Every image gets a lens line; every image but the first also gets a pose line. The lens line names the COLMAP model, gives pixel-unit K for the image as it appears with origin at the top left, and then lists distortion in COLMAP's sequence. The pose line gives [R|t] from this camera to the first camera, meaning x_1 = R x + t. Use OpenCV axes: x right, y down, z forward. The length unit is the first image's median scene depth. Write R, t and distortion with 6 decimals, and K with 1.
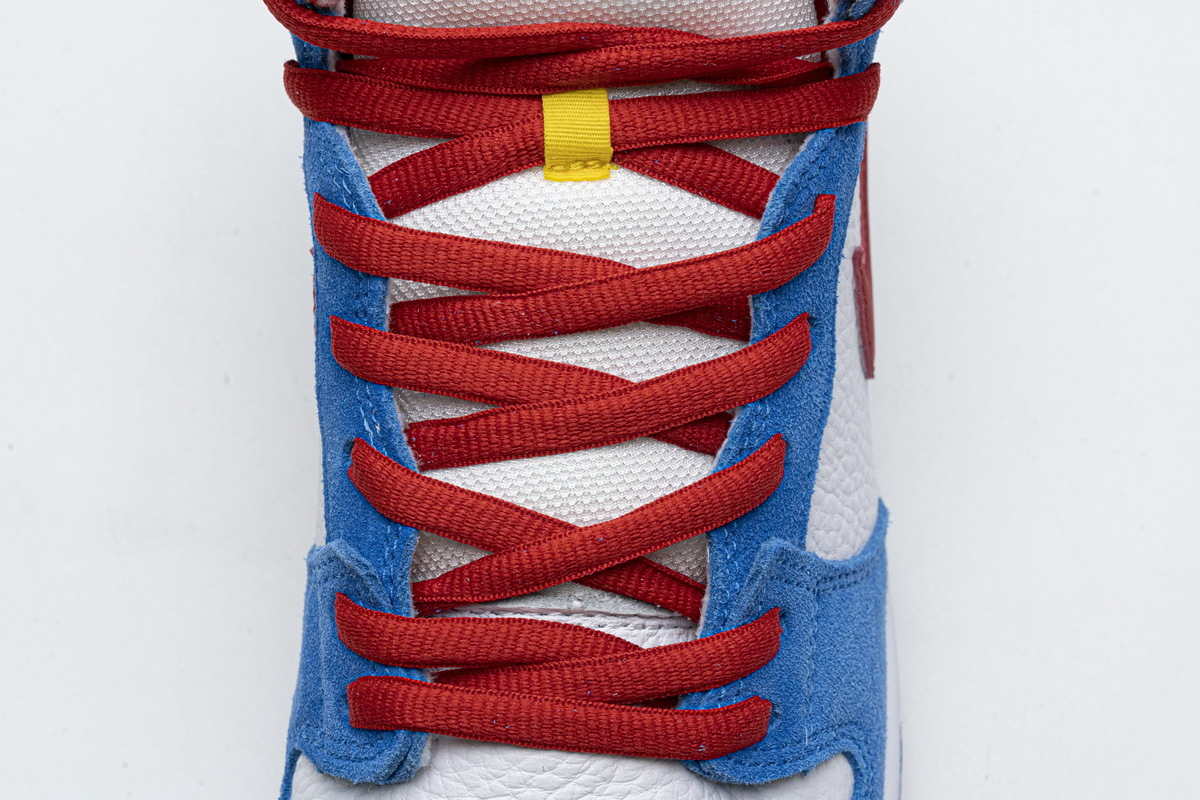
lens RADIAL K [[2299.6, 0, 600.0], [0, 2299.6, 400.0], [0, 0, 1]] dist [0.023746, -0.197554]
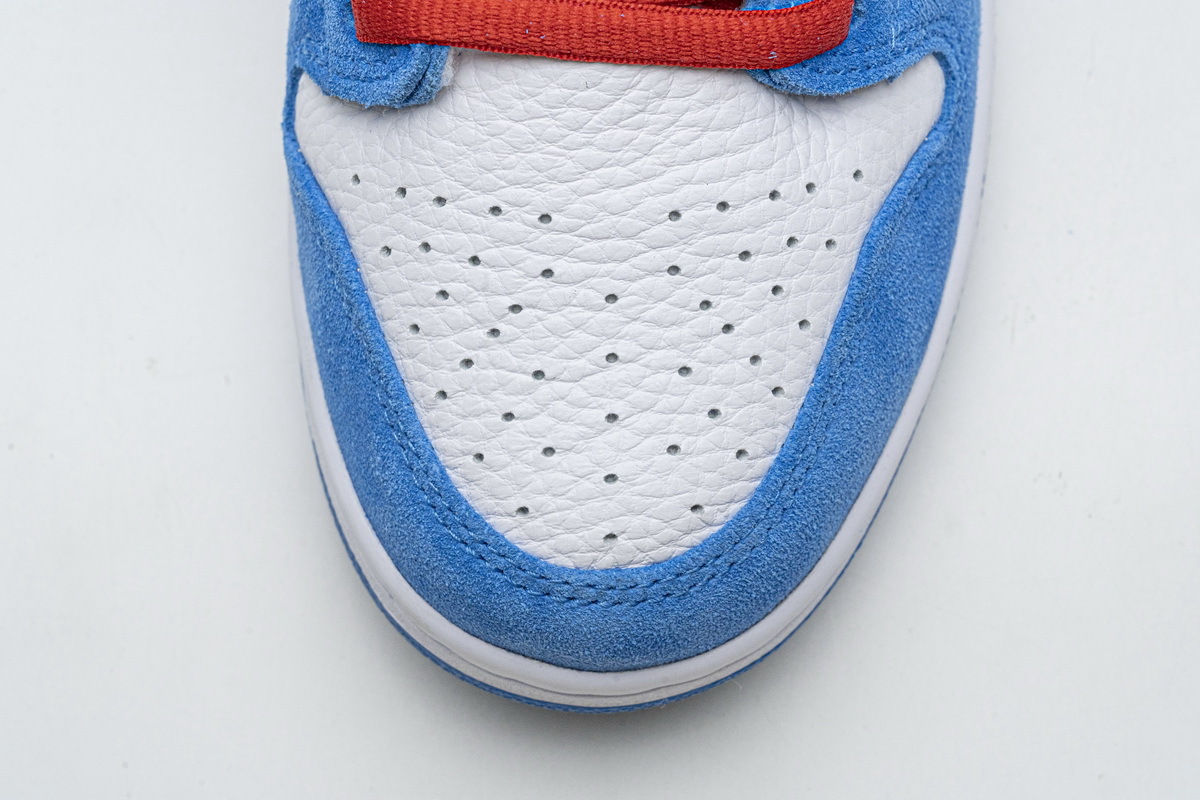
lens RADIAL K [[2299.6, 0, 600.0], [0, 2299.6, 400.0], [0, 0, 1]] dist [0.023746, -0.197554]
pose [[0.999578, -0.024787, -0.015126, -0.009589], [0.028230, 0.951554, 0.306182, 0.010778], [0.006804, -0.306480, 0.951853, 0.153533]]
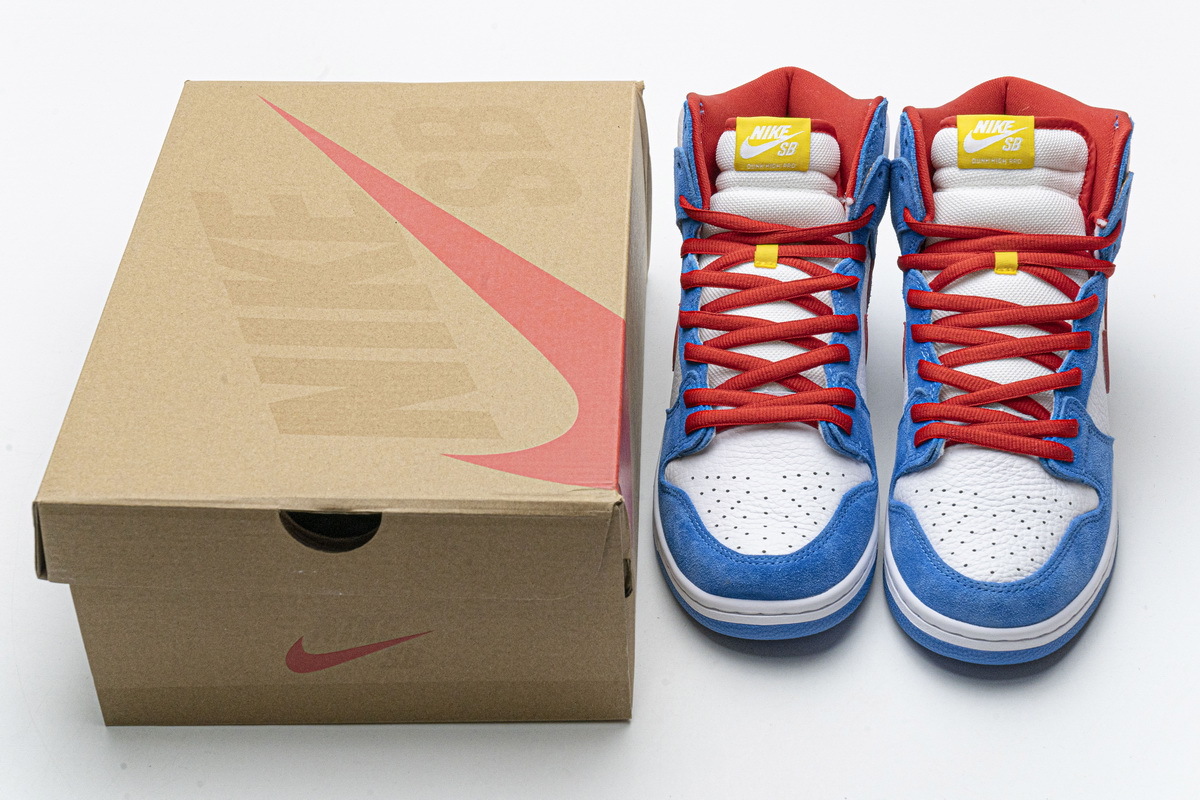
lens RADIAL K [[2299.6, 0, 600.0], [0, 2299.6, 400.0], [0, 0, 1]] dist [0.023746, -0.197554]
pose [[0.990276, 0.033647, -0.134988, -0.121703], [-0.073992, 0.949075, -0.306238, 1.011988], [0.117810, 0.313248, 0.942336, -1.829076]]
